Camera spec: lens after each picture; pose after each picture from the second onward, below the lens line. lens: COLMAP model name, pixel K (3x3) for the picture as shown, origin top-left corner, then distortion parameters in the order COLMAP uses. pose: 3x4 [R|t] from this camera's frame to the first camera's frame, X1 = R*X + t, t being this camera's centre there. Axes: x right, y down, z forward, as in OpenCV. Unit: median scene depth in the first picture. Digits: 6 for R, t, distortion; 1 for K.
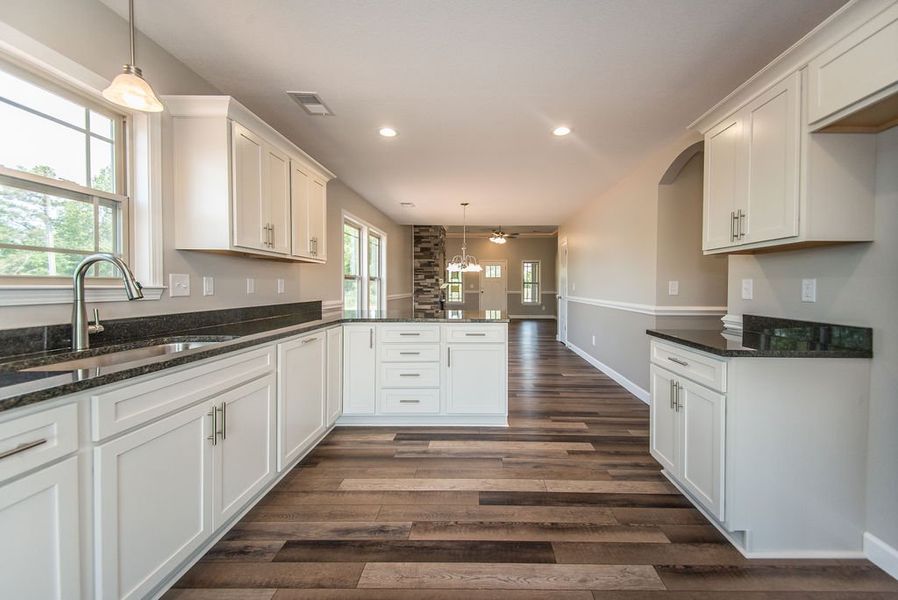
lens RADIAL K [[347.9, 0, 478.4], [0, 347.9, 293.9], [0, 0, 1]] dist [0.001730, -0.000402]
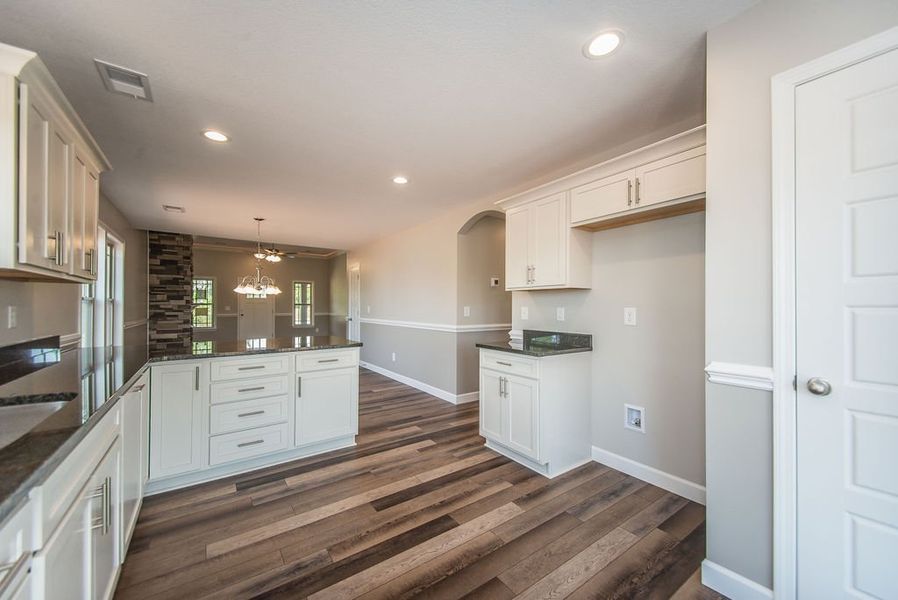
lens RADIAL K [[343.1, 0, 455.4], [0, 343.1, 305.2], [0, 0, 1]] dist [0.014226, -0.000293]
pose [[0.807580, -0.002753, 0.589751, -0.344128], [0.016835, 0.999689, -0.018387, -0.023394], [-0.589517, 0.024777, 0.807376, -0.043179]]
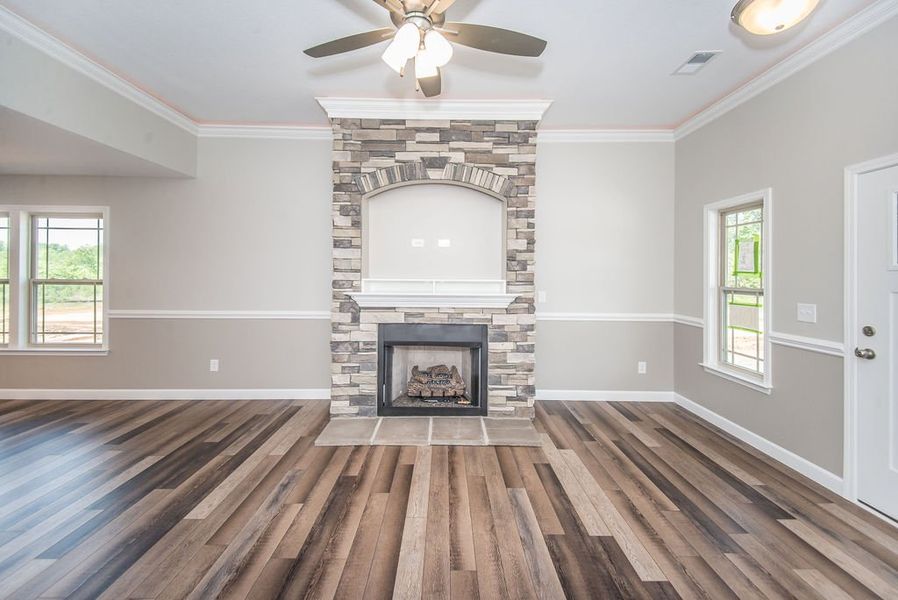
lens RADIAL K [[349.6, 0, 449.6], [0, 349.6, 273.7], [0, 0, 1]] dist [0.053152, -0.021744]
pose [[0.016142, -0.008385, -0.999835, 0.976292], [-0.032421, 0.999435, -0.008905, -0.190303], [0.999344, 0.032560, 0.015861, 4.221666]]
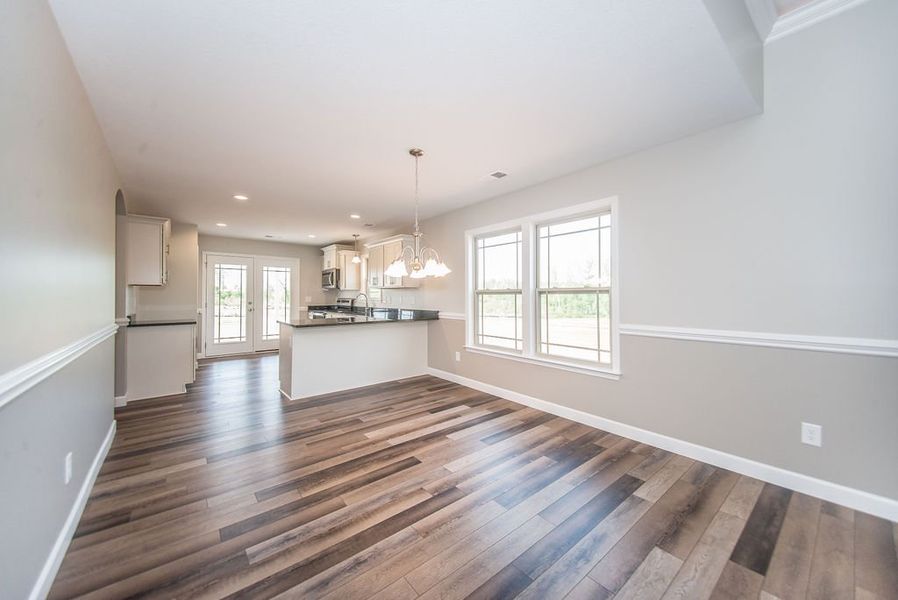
lens RADIAL K [[329.0, 0, 452.8], [0, 329.0, 296.4], [0, 0, 1]] dist [0.036857, -0.015446]
pose [[-0.764543, -0.007156, -0.644532, 0.561346], [-0.020357, 0.999708, 0.013048, -0.092855], [0.644251, 0.023096, -0.764466, 3.222845]]
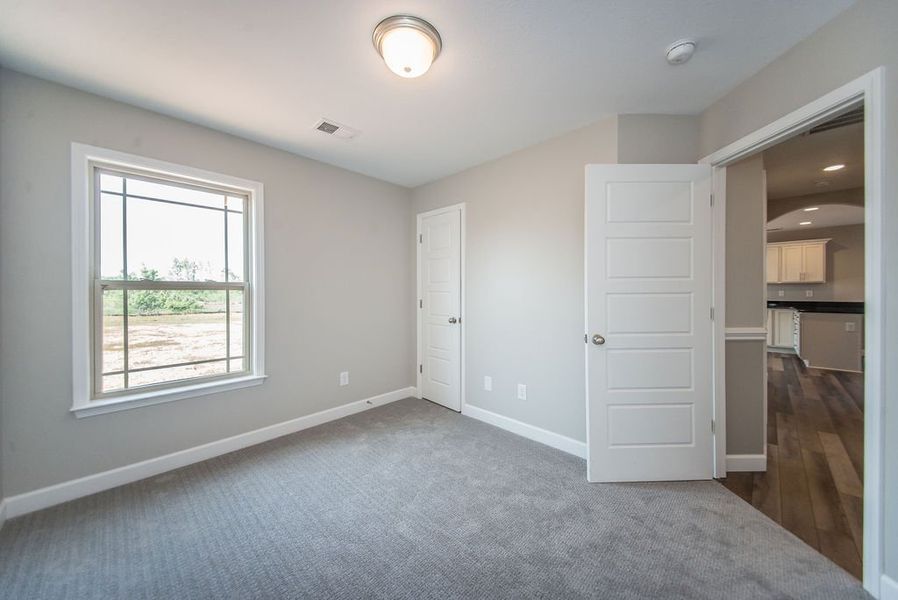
lens RADIAL K [[334.8, 0, 448.5], [0, 334.8, 296.2], [0, 0, 1]] dist [0.025921, -0.000266]
pose [[0.727309, -0.005720, -0.686286, 0.554747], [-0.004982, 0.999895, -0.013615, -0.066347], [0.686292, 0.013322, 0.727204, 2.265859]]
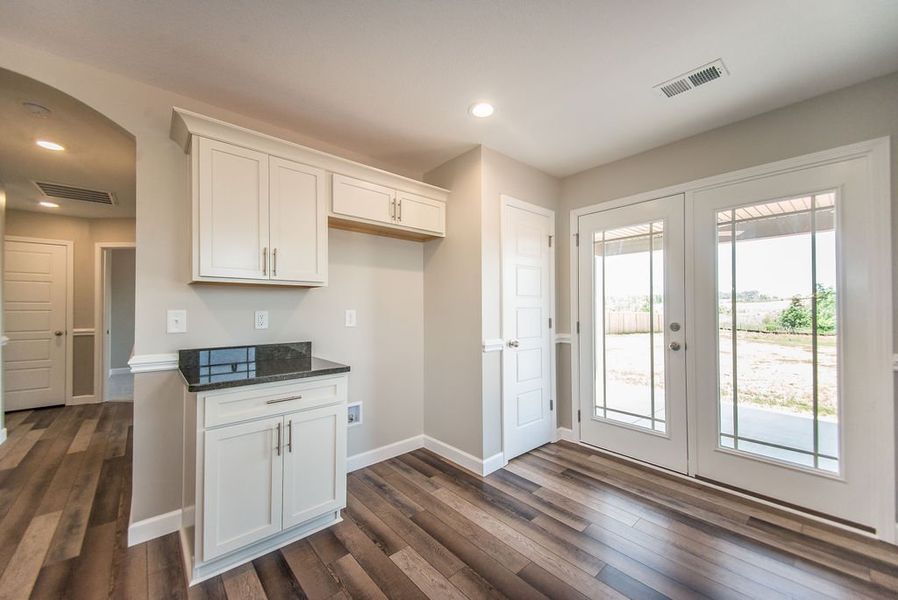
lens RADIAL K [[336.8, 0, 450.0], [0, 336.8, 303.8], [0, 0, 1]] dist [0.017405, -0.011109]
pose [[-0.658594, 0.005709, 0.752477, -0.307535], [0.019159, 0.999774, 0.009184, -0.050067], [-0.752255, 0.020466, -0.658554, 0.966341]]
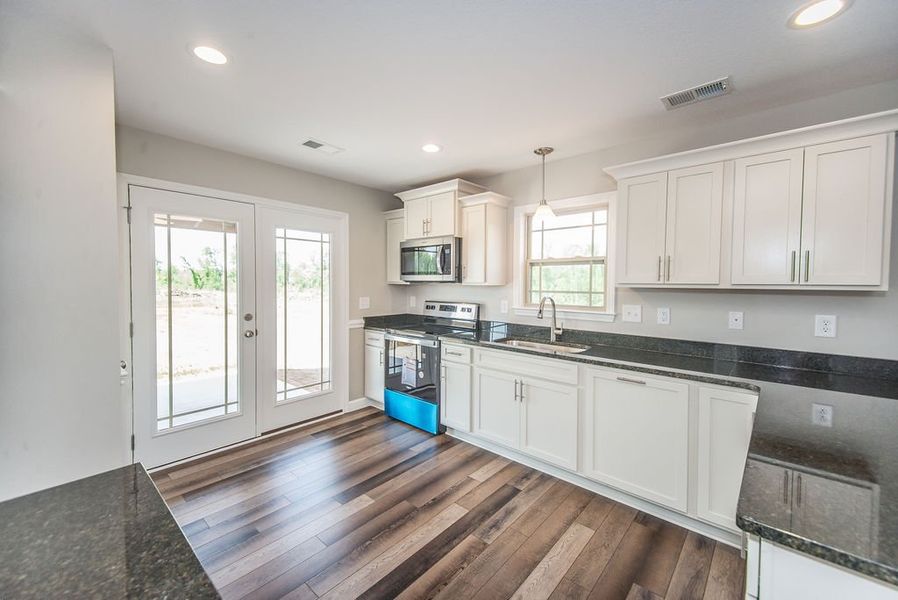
lens RADIAL K [[354.5, 0, 448.9], [0, 354.5, 291.7], [0, 0, 1]] dist [0.039342, -0.015116]
pose [[-0.662132, 0.009850, -0.749323, 0.516030], [-0.027145, 0.998942, 0.037118, -0.115903], [0.748896, 0.044917, -0.661164, 1.153618]]
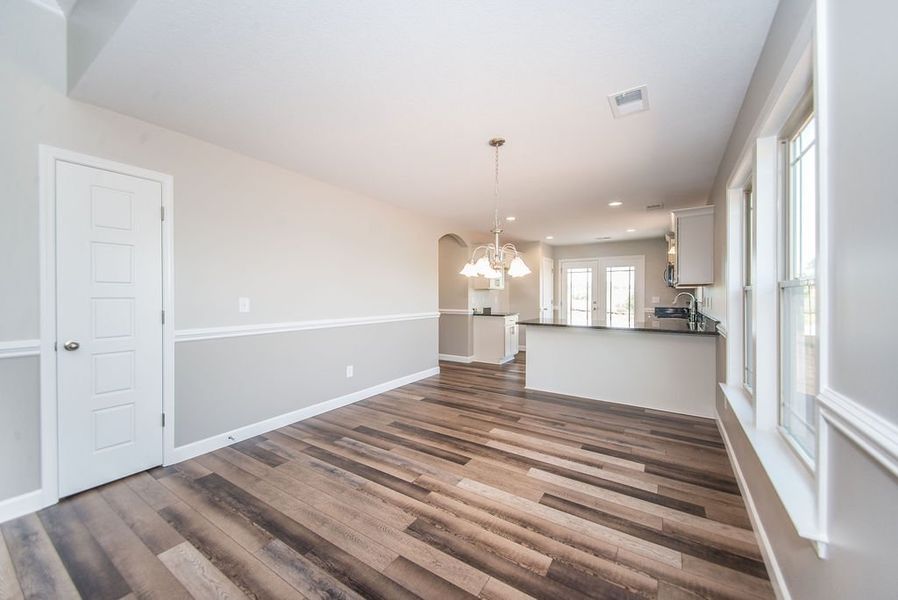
lens RADIAL K [[334.8, 0, 448.5], [0, 334.8, 296.2], [0, 0, 1]] dist [0.025921, -0.000266]
pose [[-0.841546, -0.008997, 0.540111, -0.548385], [0.005199, 0.999680, 0.024752, -0.107039], [-0.540161, 0.023637, -0.841230, 3.268388]]
